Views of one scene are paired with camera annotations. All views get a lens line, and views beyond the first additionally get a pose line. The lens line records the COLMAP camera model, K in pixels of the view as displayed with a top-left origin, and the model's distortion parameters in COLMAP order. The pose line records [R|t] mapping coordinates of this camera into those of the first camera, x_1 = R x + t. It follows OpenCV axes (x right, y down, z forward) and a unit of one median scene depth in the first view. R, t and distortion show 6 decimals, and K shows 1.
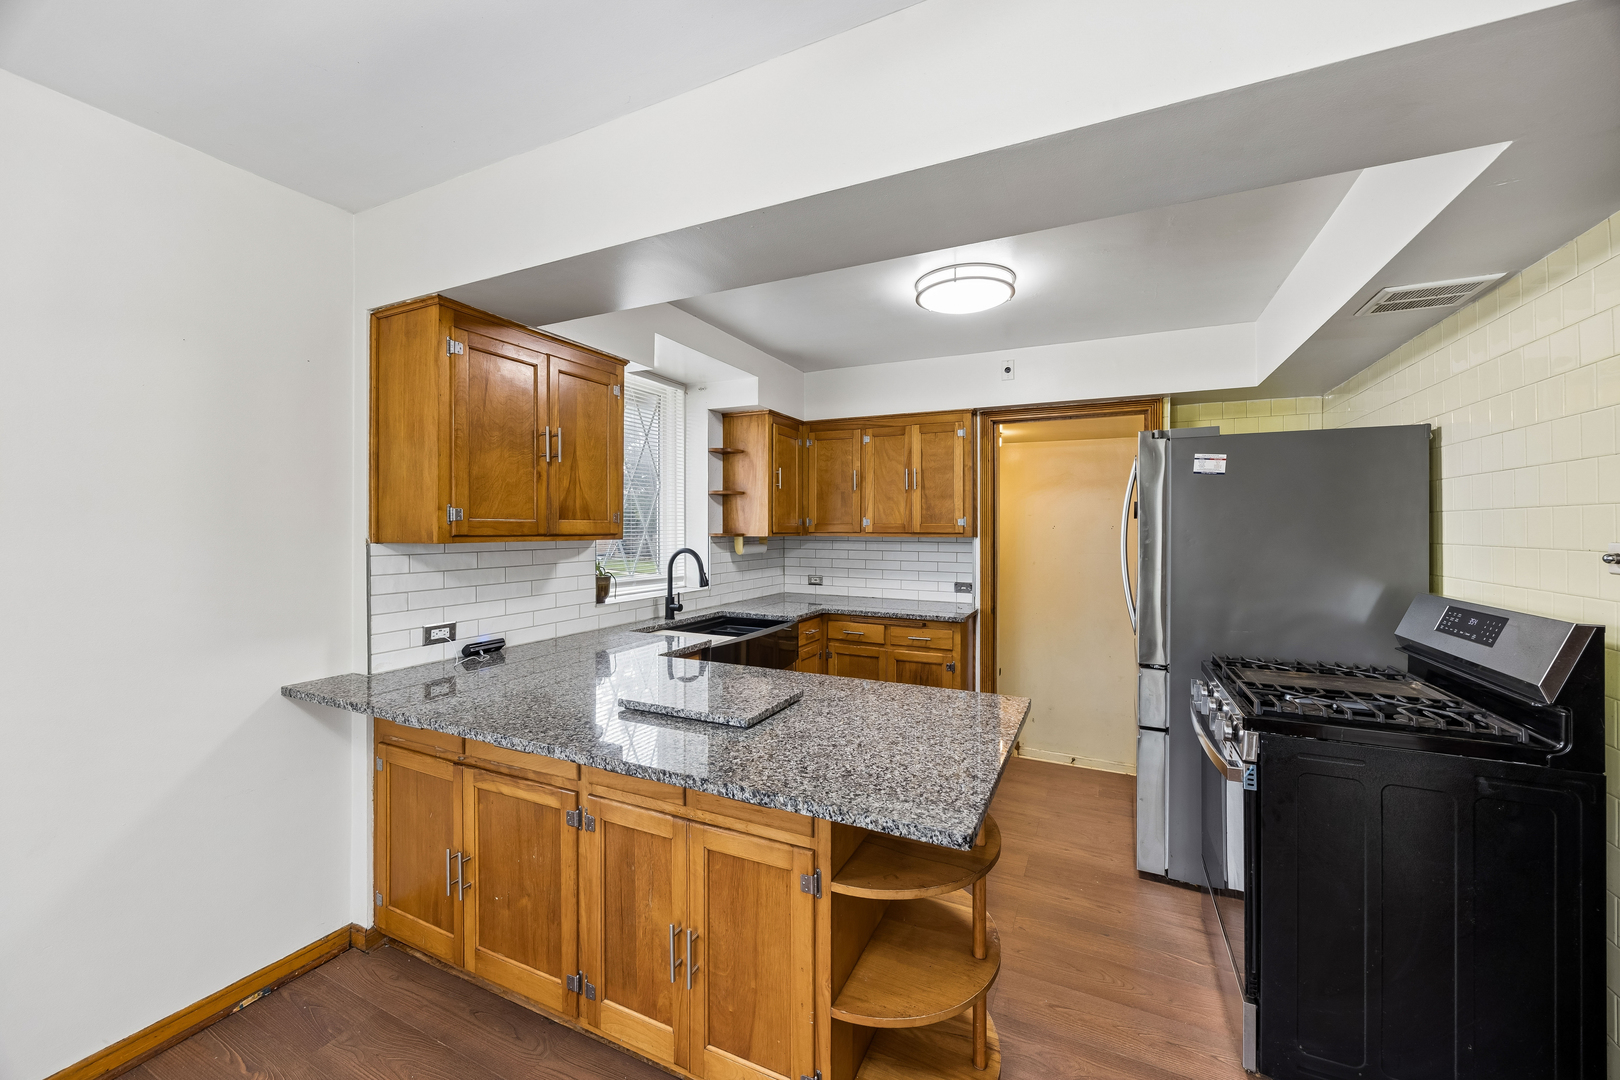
lens RADIAL K [[626.0, 0, 810.9], [0, 626.0, 532.8], [0, 0, 1]] dist [0.008687, 0.000064]
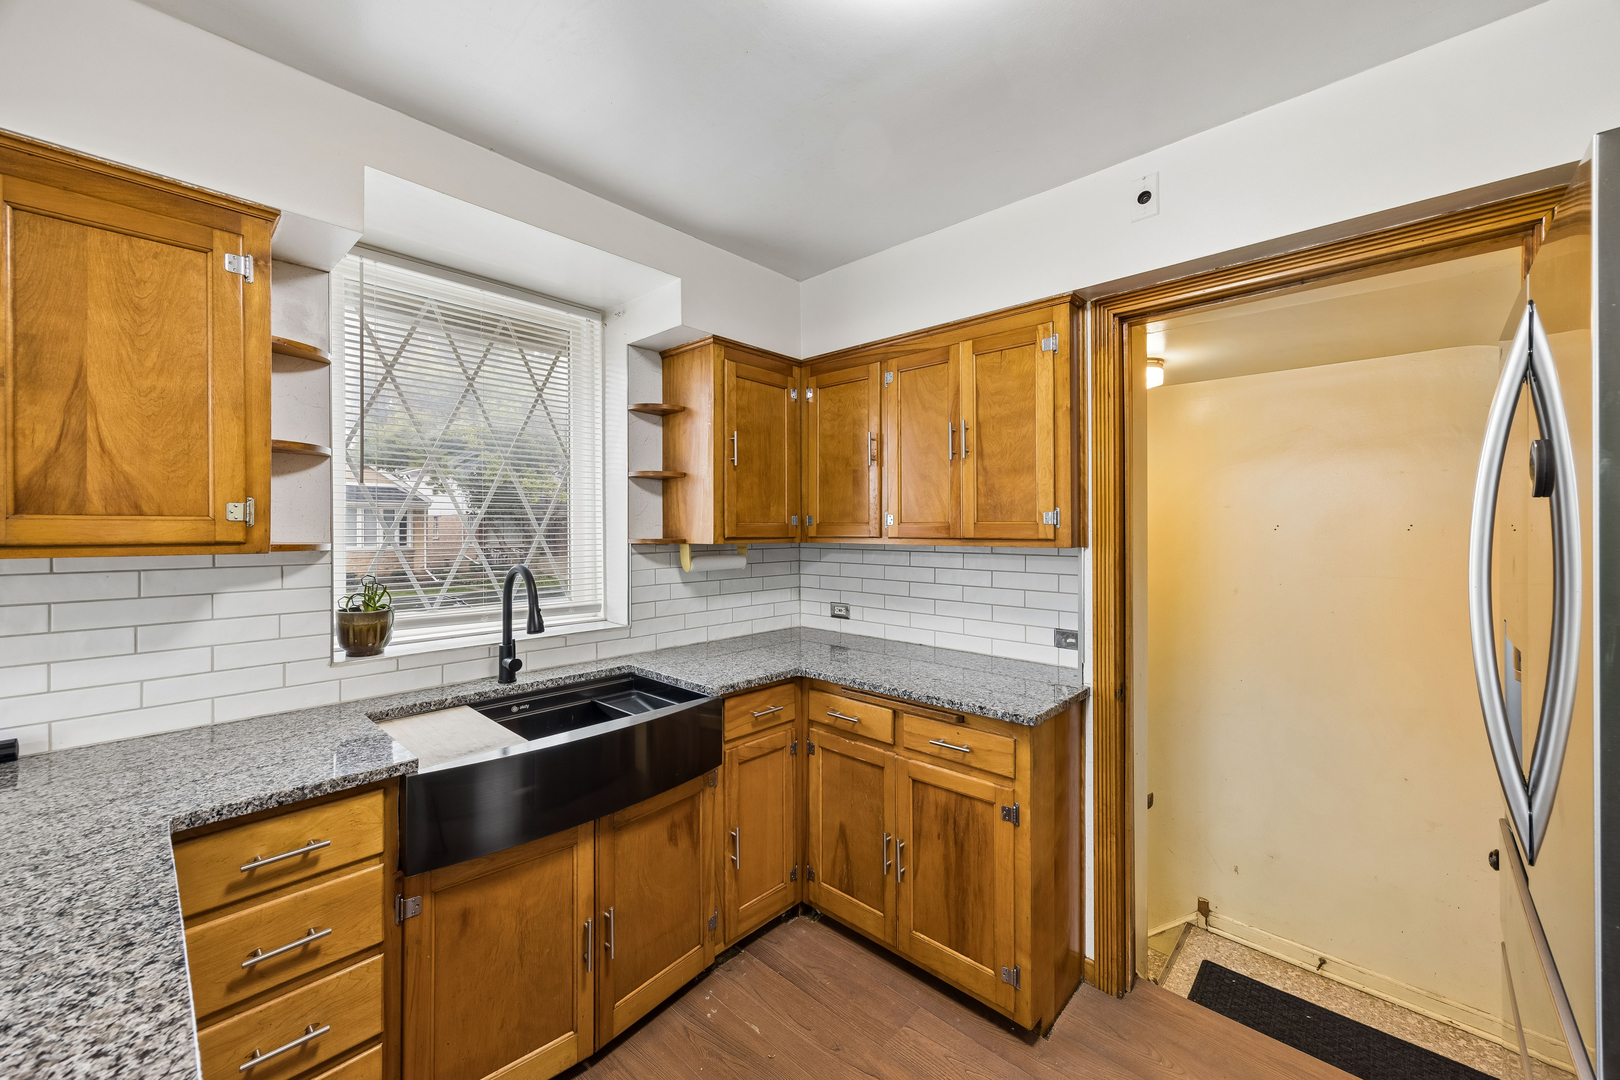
lens RADIAL K [[626.0, 0, 808.8], [0, 626.0, 532.4], [0, 0, 1]] dist [0.008687, 0.000064]
pose [[0.955621, -0.001359, -0.294597, 0.197667], [0.000095, 0.999991, -0.004307, -0.002706], [0.294600, 0.004088, 0.955612, 0.440021]]
